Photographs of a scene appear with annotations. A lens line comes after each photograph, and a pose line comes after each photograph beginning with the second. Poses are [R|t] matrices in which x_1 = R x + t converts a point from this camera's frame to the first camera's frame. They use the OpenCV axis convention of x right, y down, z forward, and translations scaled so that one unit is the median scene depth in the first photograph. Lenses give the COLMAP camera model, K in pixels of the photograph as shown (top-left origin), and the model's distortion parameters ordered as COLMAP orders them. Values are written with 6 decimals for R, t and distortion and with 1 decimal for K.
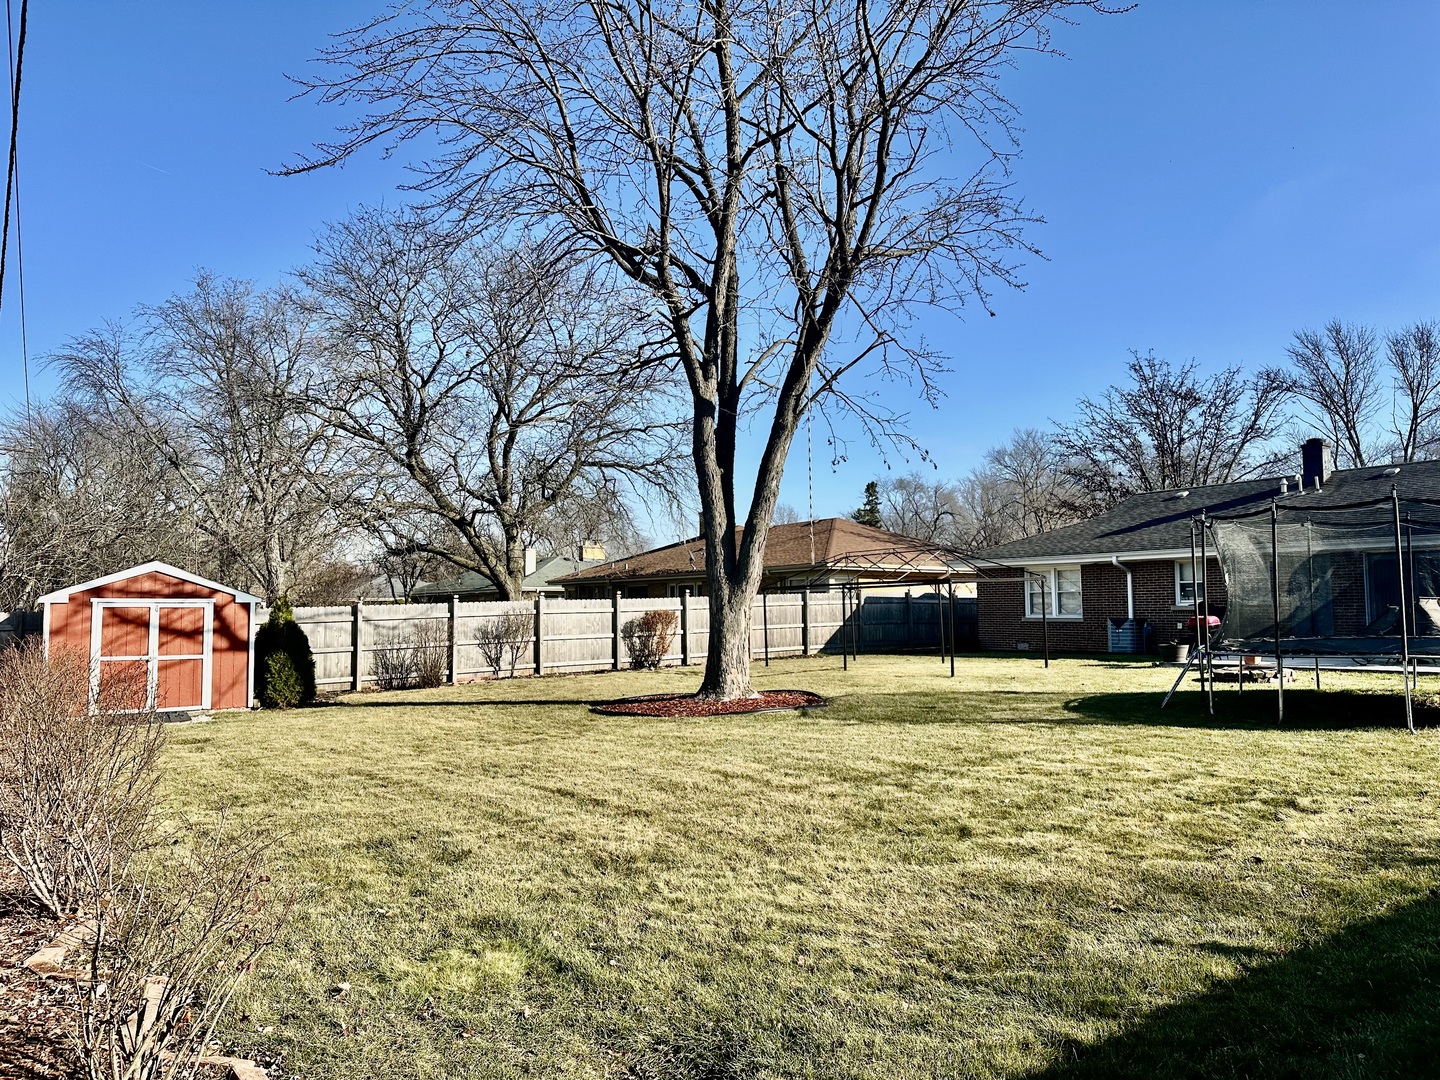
lens RADIAL K [[1000.2, 0, 720.0], [0, 1000.2, 540.0], [0, 0, 1]] dist [0.092051, -0.128291]
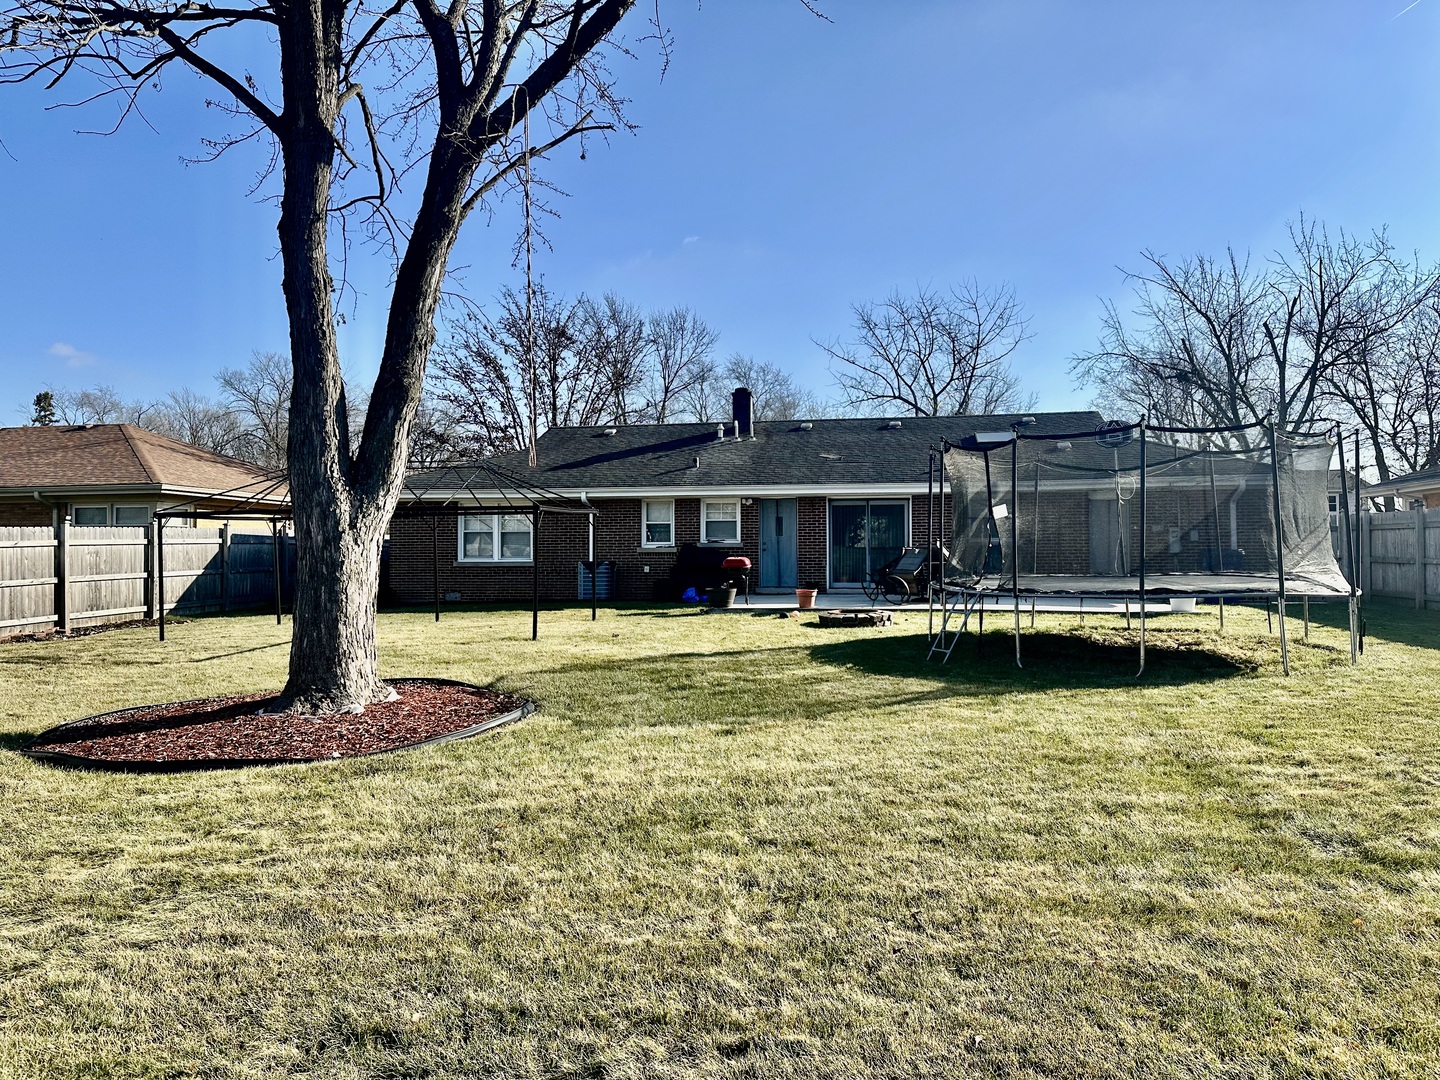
lens RADIAL K [[1000.2, 0, 720.0], [0, 1000.2, 540.0], [0, 0, 1]] dist [0.092051, -0.128291]
pose [[0.704465, 0.017807, 0.709515, -0.145460], [-0.052983, 0.998215, 0.027553, 0.027264], [-0.707758, -0.057003, 0.704152, 0.295890]]
